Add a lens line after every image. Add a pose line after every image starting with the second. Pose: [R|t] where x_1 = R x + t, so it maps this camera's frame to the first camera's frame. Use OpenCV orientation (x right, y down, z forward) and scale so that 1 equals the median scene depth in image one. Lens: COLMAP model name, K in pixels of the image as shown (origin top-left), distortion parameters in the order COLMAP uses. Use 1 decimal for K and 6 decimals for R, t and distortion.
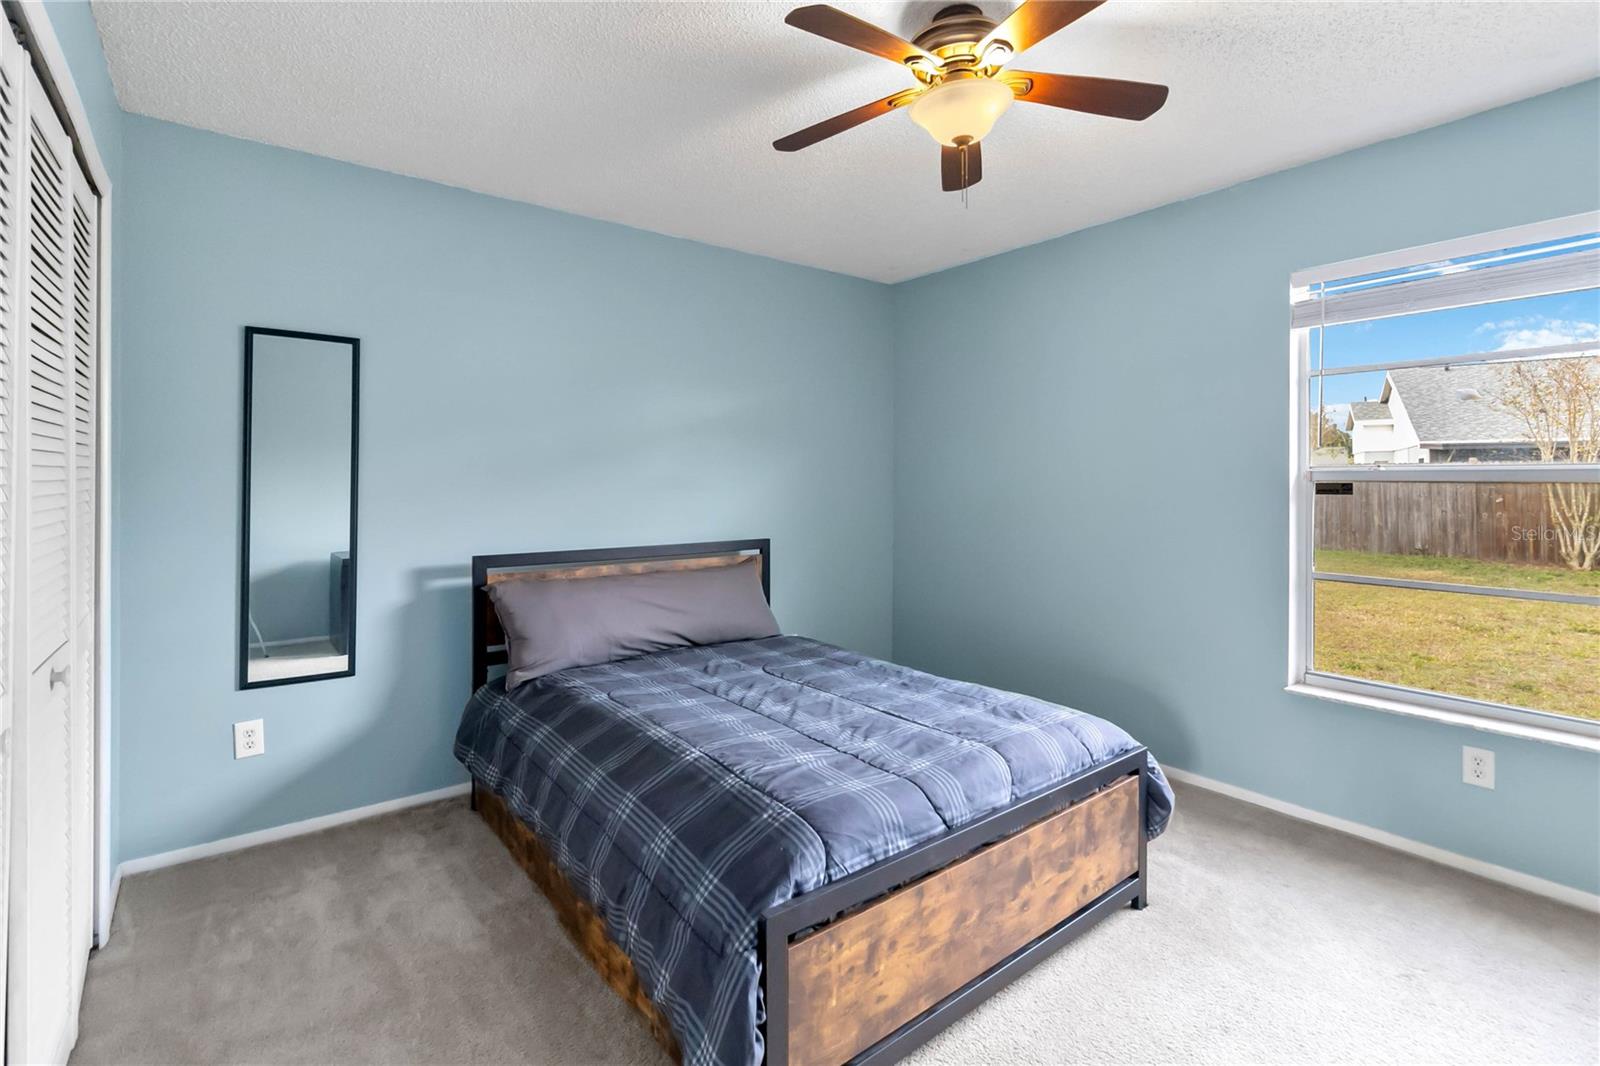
lens RADIAL K [[746.7, 0, 806.4], [0, 746.7, 508.9], [0, 0, 1]] dist [-0.000547, 0.000166]
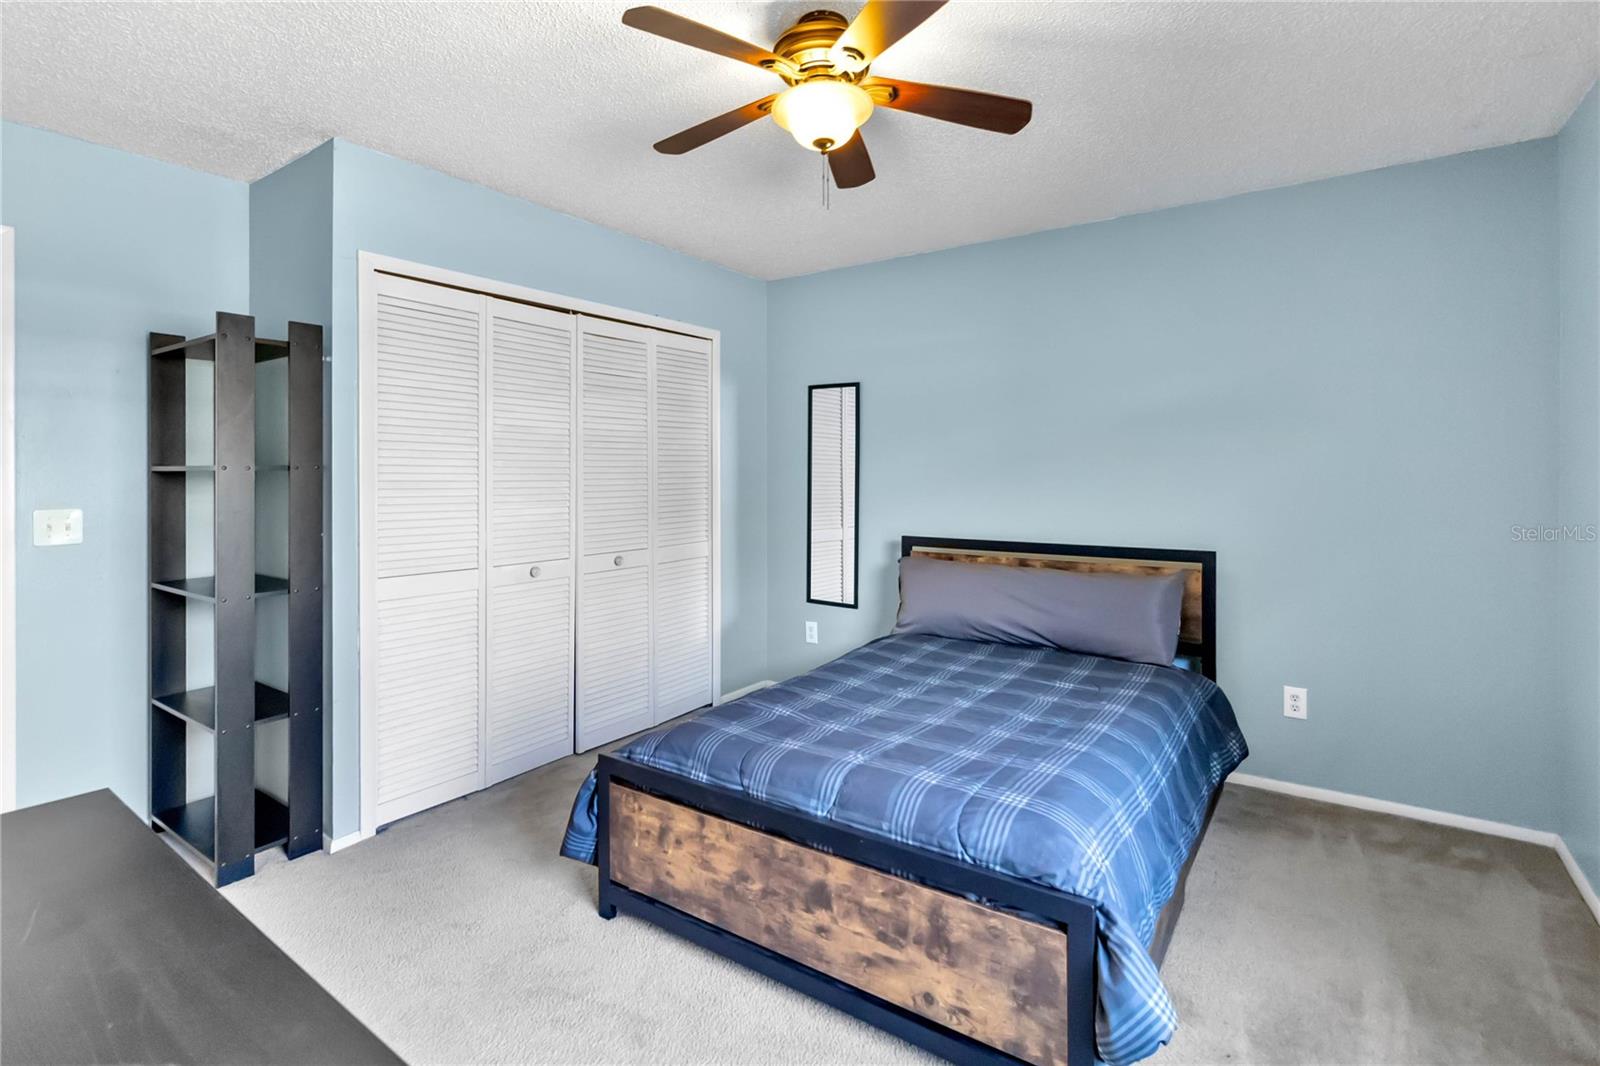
lens RADIAL K [[746.7, 0, 806.4], [0, 746.7, 508.9], [0, 0, 1]] dist [-0.000547, 0.000166]
pose [[0.298448, 0.045245, -0.953353, 1.122517], [-0.034901, 0.998725, 0.036473, -0.038465], [0.953788, 0.022387, 0.299647, 0.655517]]
